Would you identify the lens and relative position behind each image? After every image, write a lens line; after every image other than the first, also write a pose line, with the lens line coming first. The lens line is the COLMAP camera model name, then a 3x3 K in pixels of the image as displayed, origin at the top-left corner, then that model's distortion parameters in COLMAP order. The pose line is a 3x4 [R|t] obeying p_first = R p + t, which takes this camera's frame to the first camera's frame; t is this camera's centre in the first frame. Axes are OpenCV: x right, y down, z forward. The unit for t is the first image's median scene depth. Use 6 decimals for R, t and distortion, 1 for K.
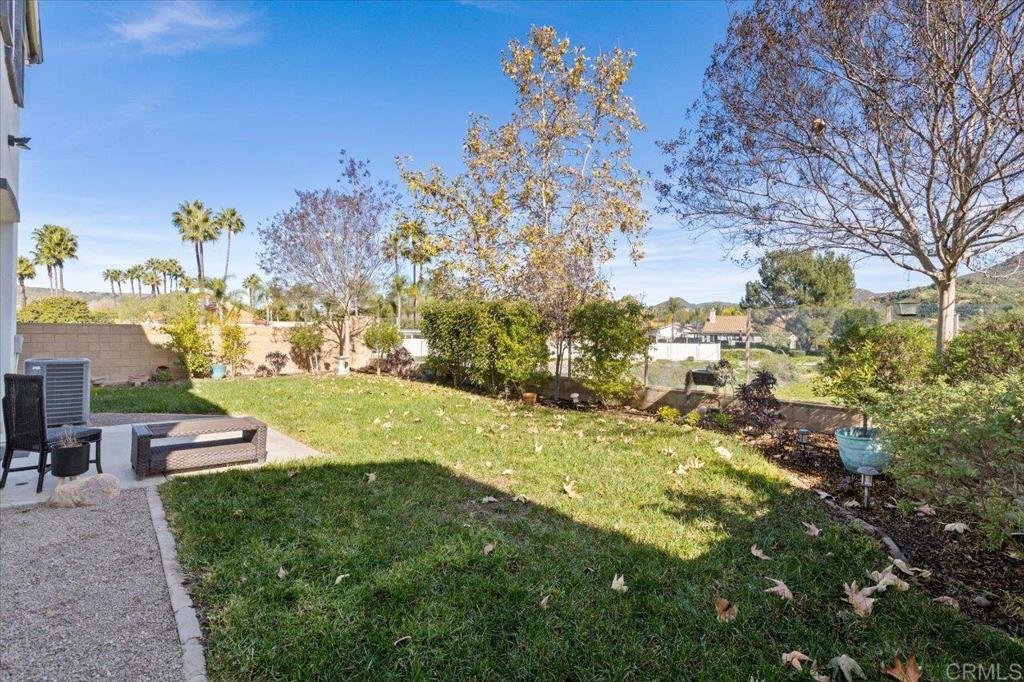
lens RADIAL K [[512.0, 0, 515.1], [0, 512.0, 339.1], [0, 0, 1]] dist [0.001556, 0.000320]
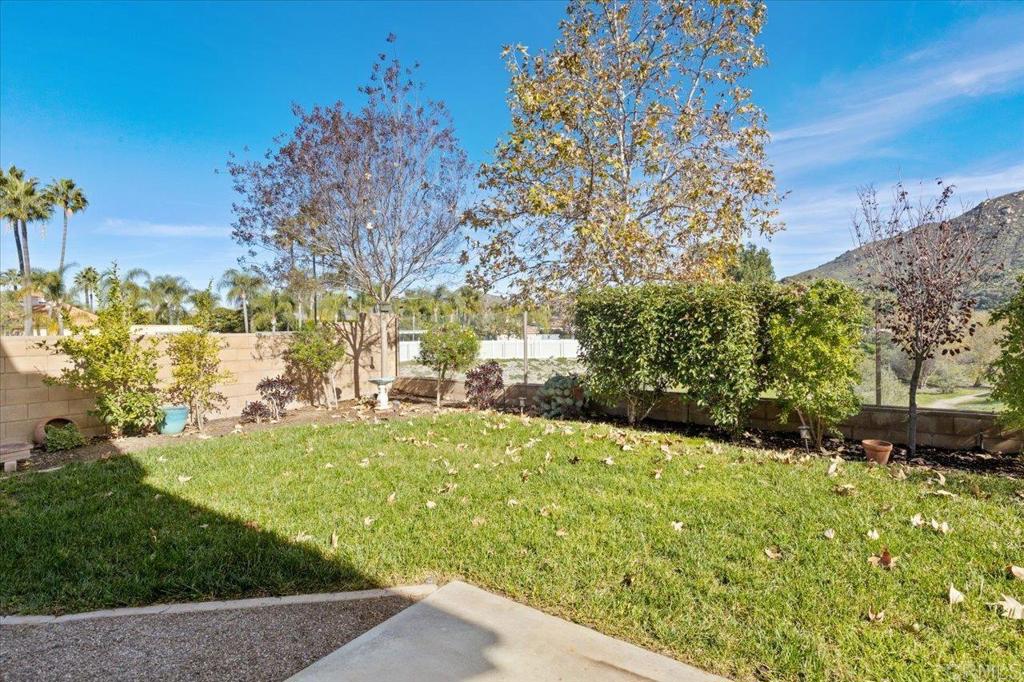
lens RADIAL K [[512.0, 0, 509.1], [0, 512.0, 338.4], [0, 0, 1]] dist [0.001556, 0.000320]
pose [[0.973772, -0.026983, 0.225921, -0.310336], [0.025958, 0.999635, 0.007507, -0.015227], [-0.226041, -0.001446, 0.974117, 0.346556]]
